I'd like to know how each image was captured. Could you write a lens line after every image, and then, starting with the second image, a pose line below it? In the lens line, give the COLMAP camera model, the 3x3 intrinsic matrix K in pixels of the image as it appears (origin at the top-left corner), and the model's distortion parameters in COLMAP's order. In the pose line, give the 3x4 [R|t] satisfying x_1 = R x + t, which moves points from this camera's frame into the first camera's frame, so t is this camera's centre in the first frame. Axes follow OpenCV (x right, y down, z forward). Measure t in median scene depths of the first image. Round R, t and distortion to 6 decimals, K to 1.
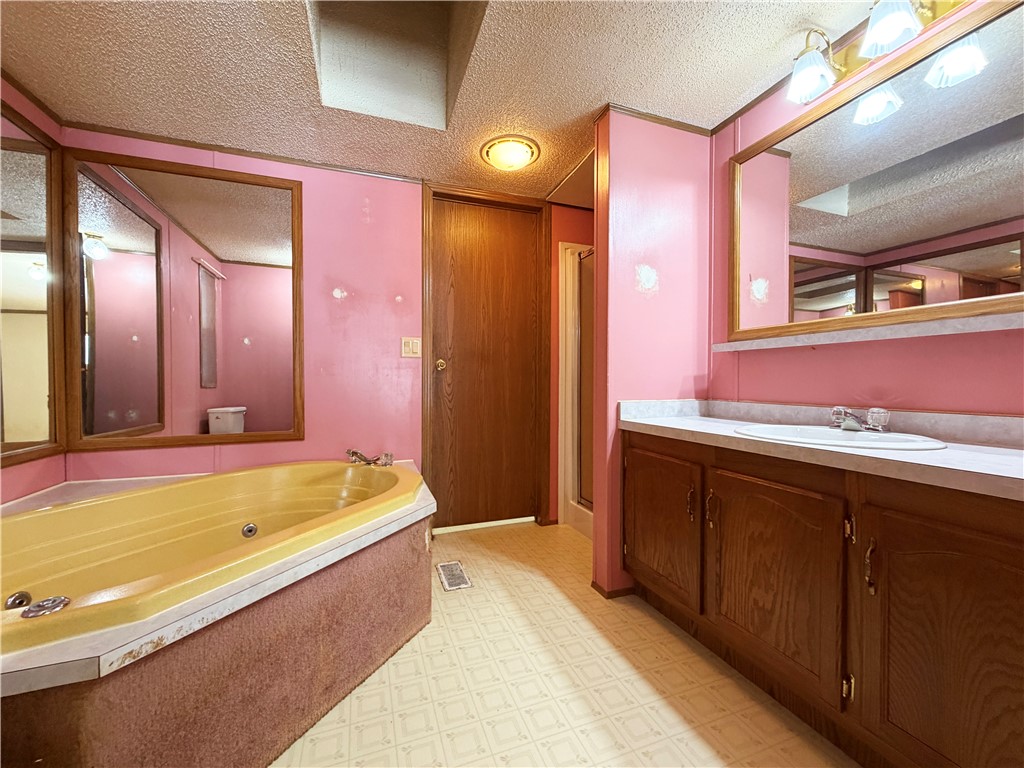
lens RADIAL K [[408.1, 0, 512.3], [0, 408.1, 384.2], [0, 0, 1]] dist [-0.001174, -0.000266]
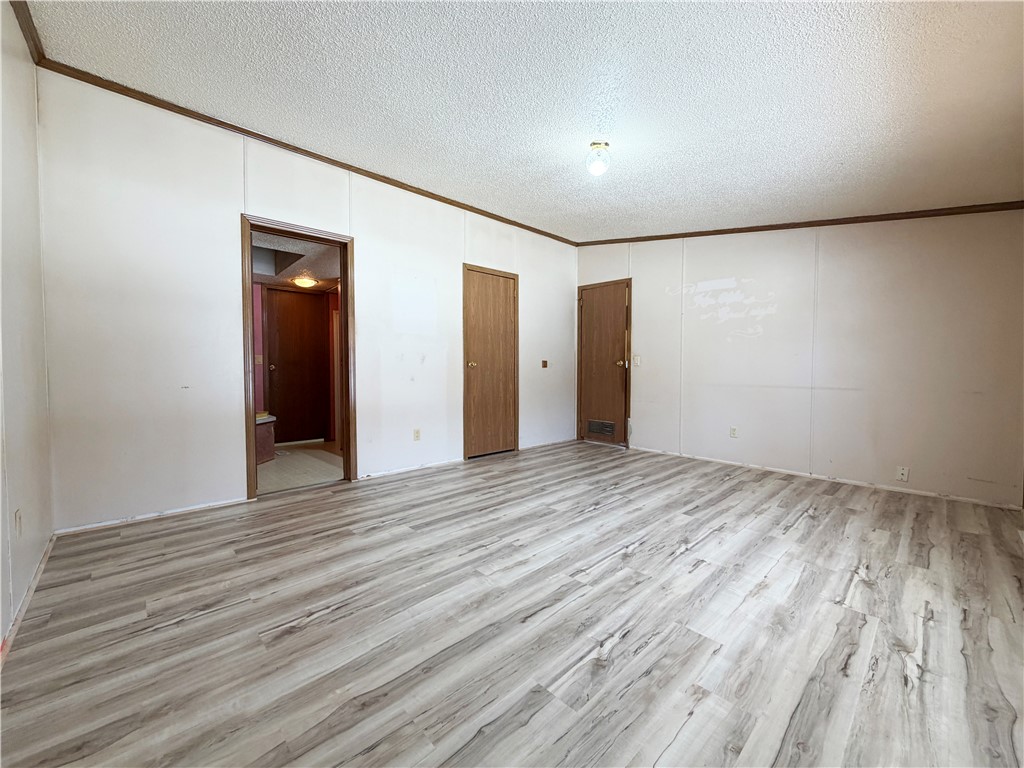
lens RADIAL K [[408.1, 0, 510.1], [0, 408.1, 385.0], [0, 0, 1]] dist [-0.001174, -0.000266]
pose [[0.920615, -0.016556, 0.390120, 0.132060], [0.008683, 0.999722, 0.021935, 0.008923], [-0.390374, -0.016806, 0.920503, -1.423814]]
